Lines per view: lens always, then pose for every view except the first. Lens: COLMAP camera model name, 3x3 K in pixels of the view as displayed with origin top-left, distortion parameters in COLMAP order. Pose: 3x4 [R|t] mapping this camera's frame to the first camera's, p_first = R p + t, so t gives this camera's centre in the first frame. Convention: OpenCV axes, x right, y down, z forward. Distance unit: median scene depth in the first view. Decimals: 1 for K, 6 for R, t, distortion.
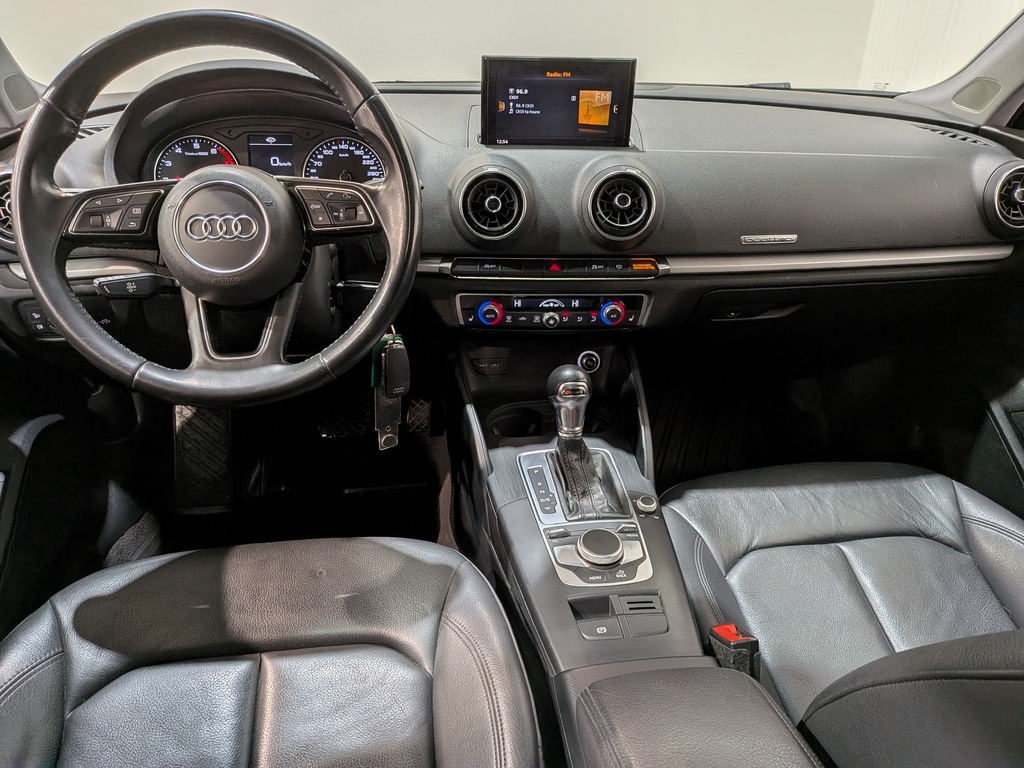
lens RADIAL K [[724.3, 0, 502.6], [0, 724.3, 401.0], [0, 0, 1]] dist [0.083876, -0.157311]
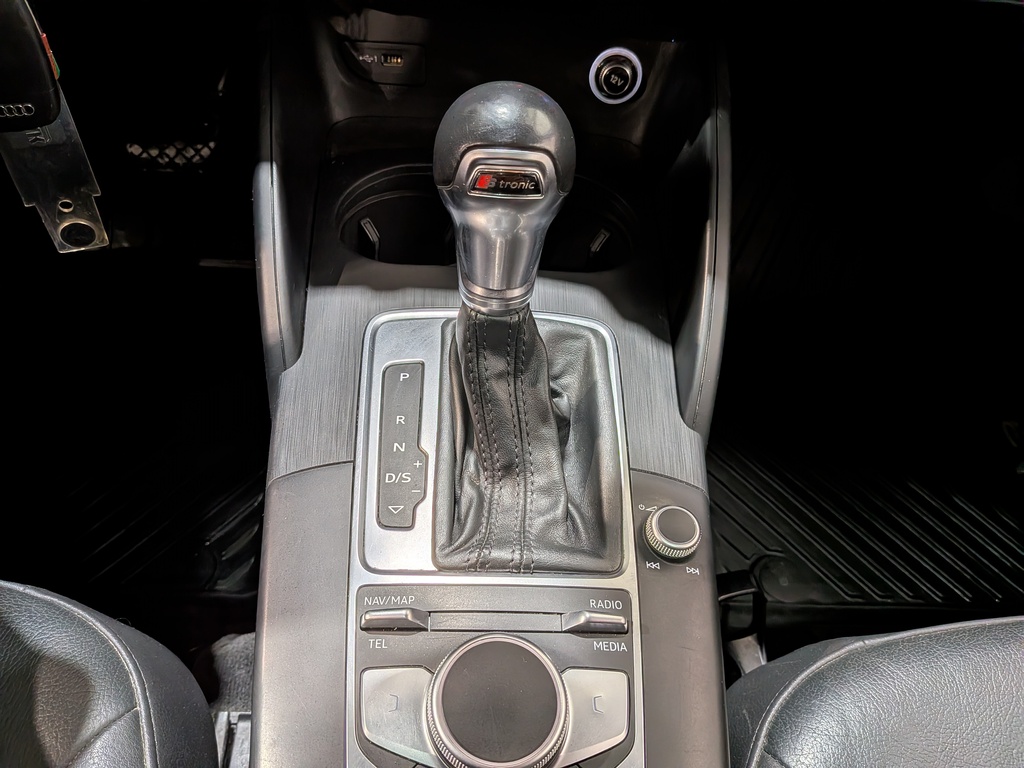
lens RADIAL K [[749.4, 0, 491.1], [0, 749.4, 390.5], [0, 0, 1]] dist [0.086480, -0.170467]
pose [[0.990884, 0.127019, -0.044892, 0.106681], [-0.103108, 0.929504, 0.354105, -0.038596], [0.086706, -0.346248, 0.934128, 0.609457]]
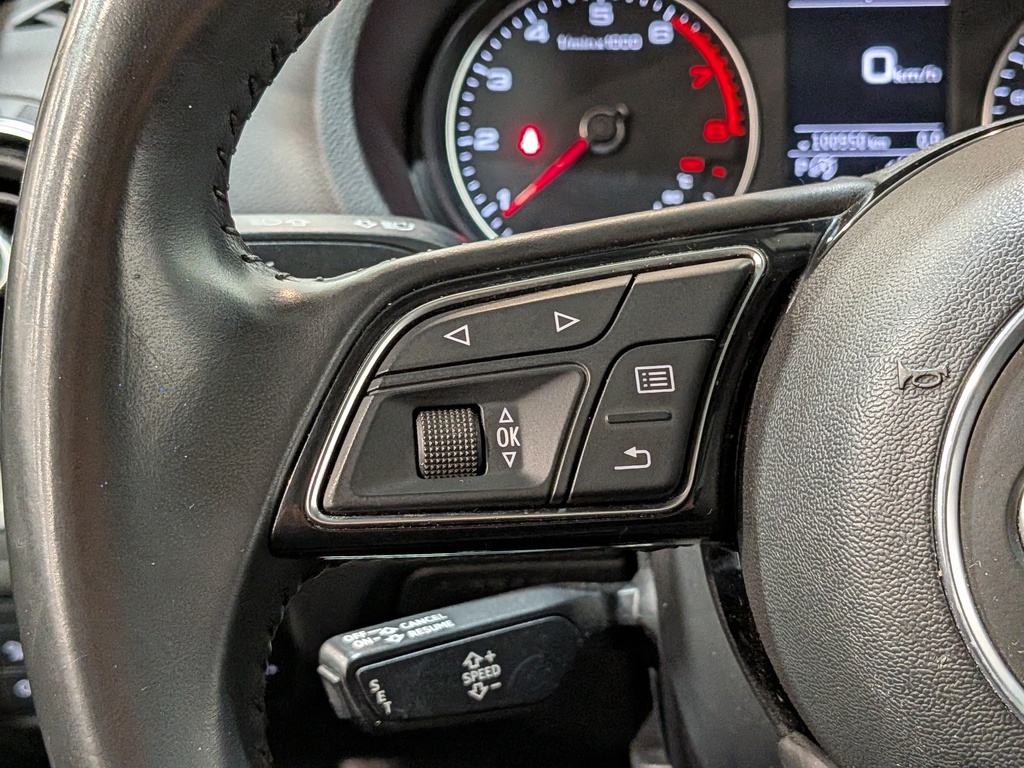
lens RADIAL K [[1509.9, 0, 568.3], [0, 1509.9, 384.0], [0, 0, 1]] dist [0.111814, -0.125712]
pose [[0.984364, 0.024090, -0.174490, -0.336228], [-0.039852, 0.995376, -0.087403, -0.166116], [0.171578, 0.092990, 0.980772, 0.468560]]
